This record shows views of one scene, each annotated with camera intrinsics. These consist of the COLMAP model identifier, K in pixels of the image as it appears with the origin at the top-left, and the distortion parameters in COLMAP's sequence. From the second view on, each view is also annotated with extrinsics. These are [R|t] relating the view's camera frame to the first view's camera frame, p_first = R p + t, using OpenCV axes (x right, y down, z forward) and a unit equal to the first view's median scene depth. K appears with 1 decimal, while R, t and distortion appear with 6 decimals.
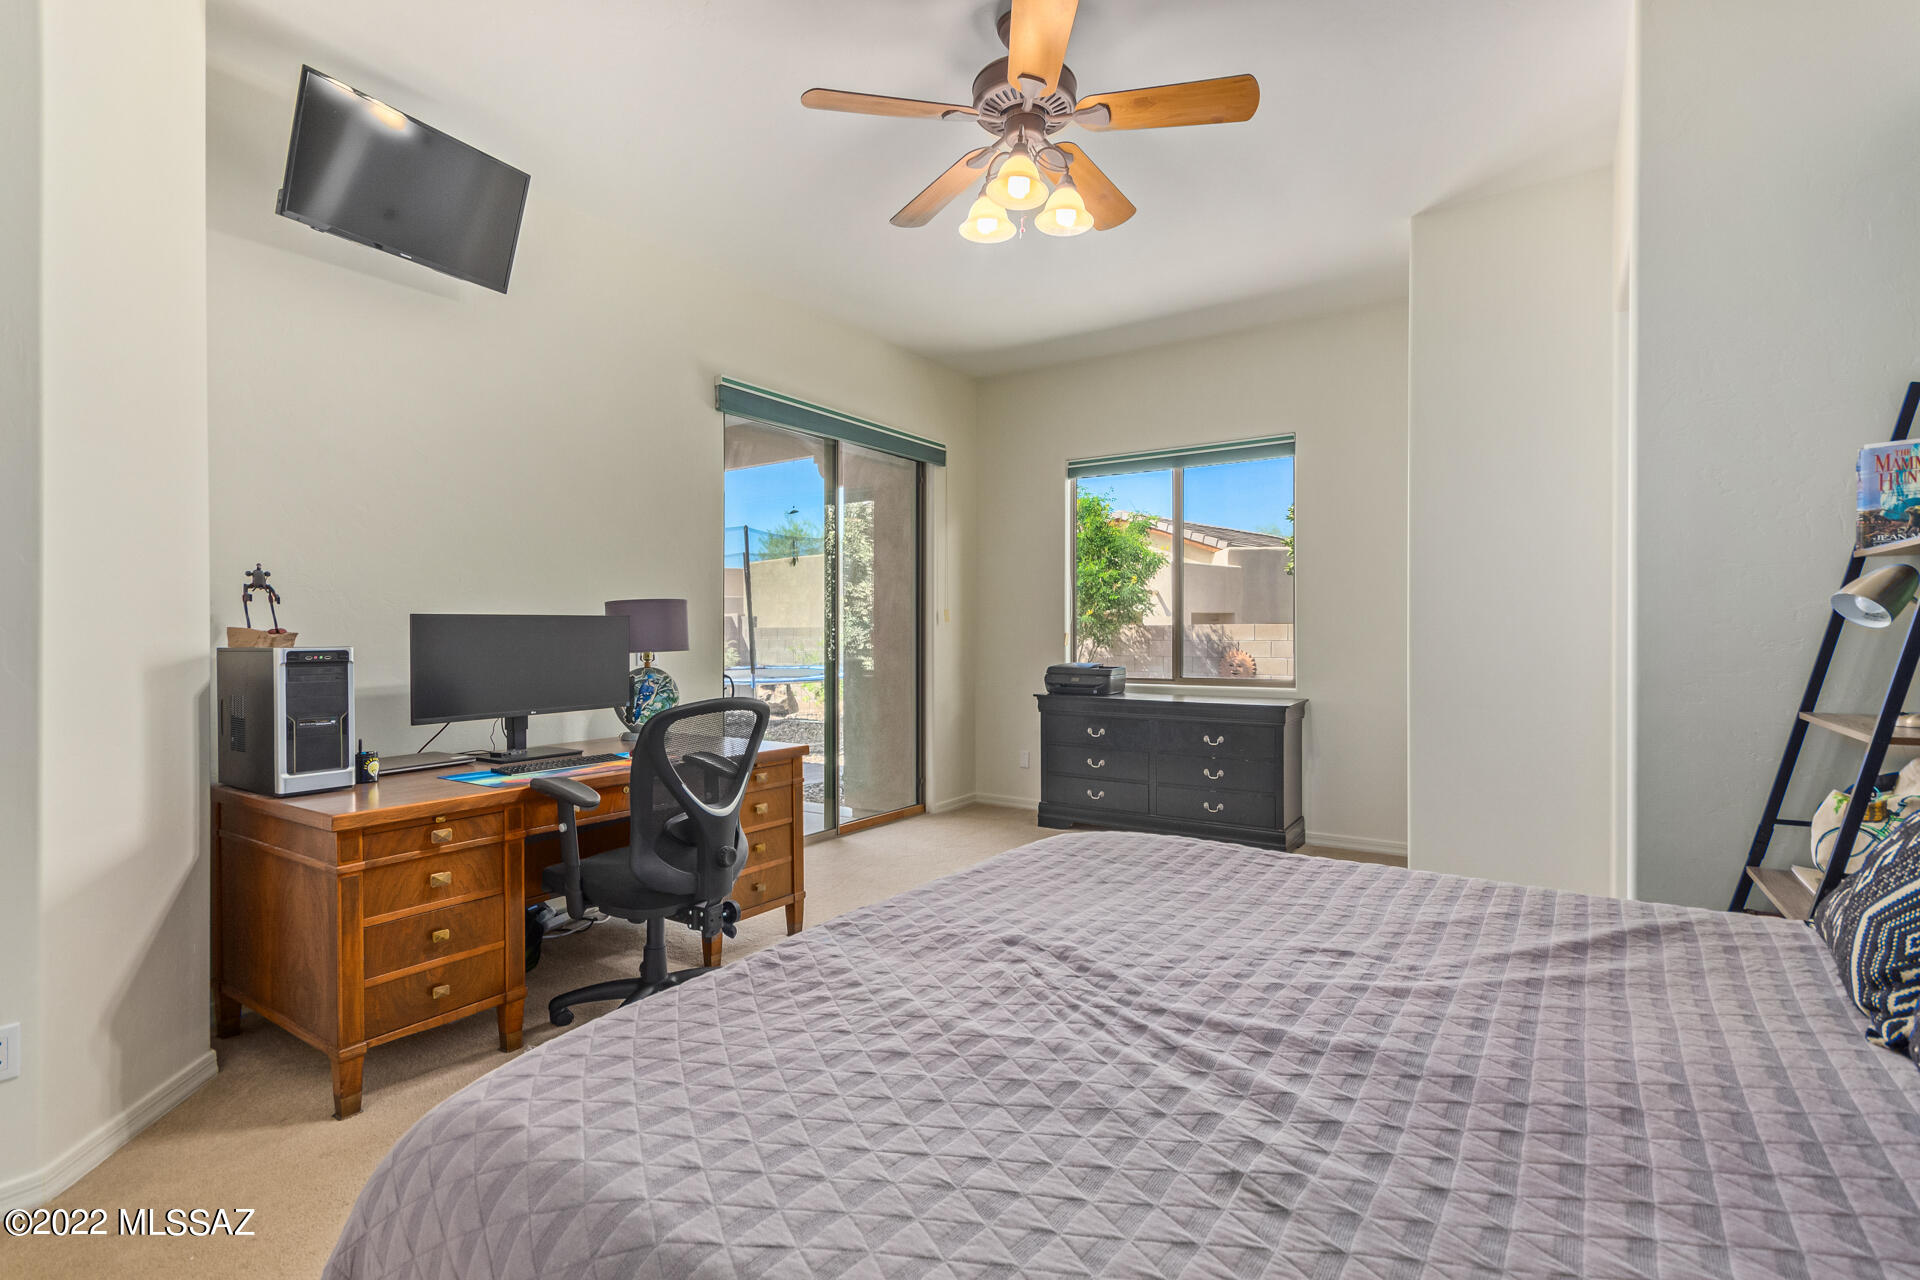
lens RADIAL K [[908.1, 0, 963.6], [0, 908.1, 634.0], [0, 0, 1]] dist [0.003010, 0.000248]
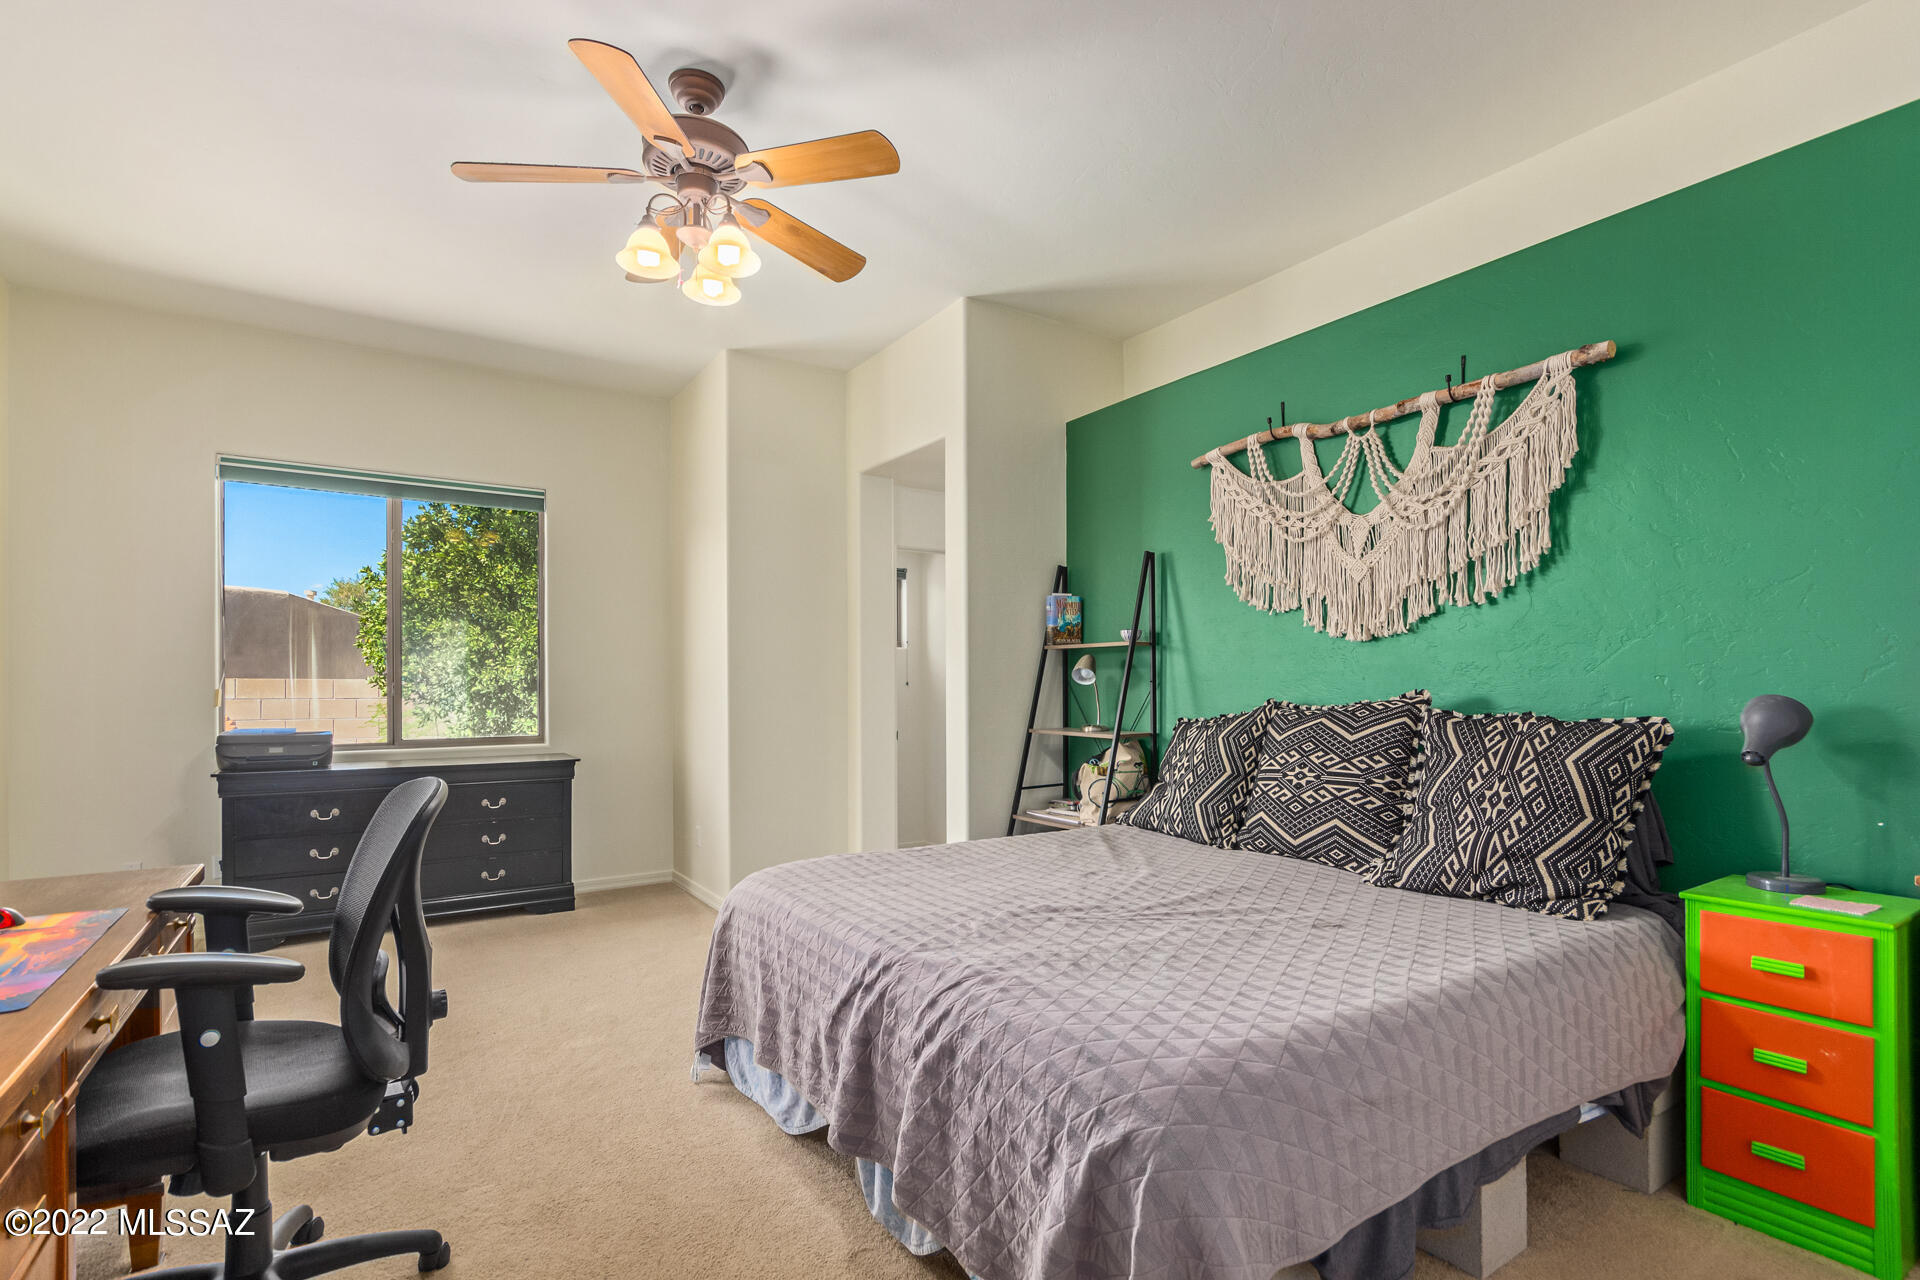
lens RADIAL K [[908.1, 0, 986.1], [0, 908.1, 681.5], [0, 0, 1]] dist [0.003010, 0.000248]
pose [[0.353030, 0.007117, 0.935585, -1.458573], [0.003157, 0.999956, -0.008798, 0.004575], [-0.935607, 0.006060, 0.352992, 0.669297]]
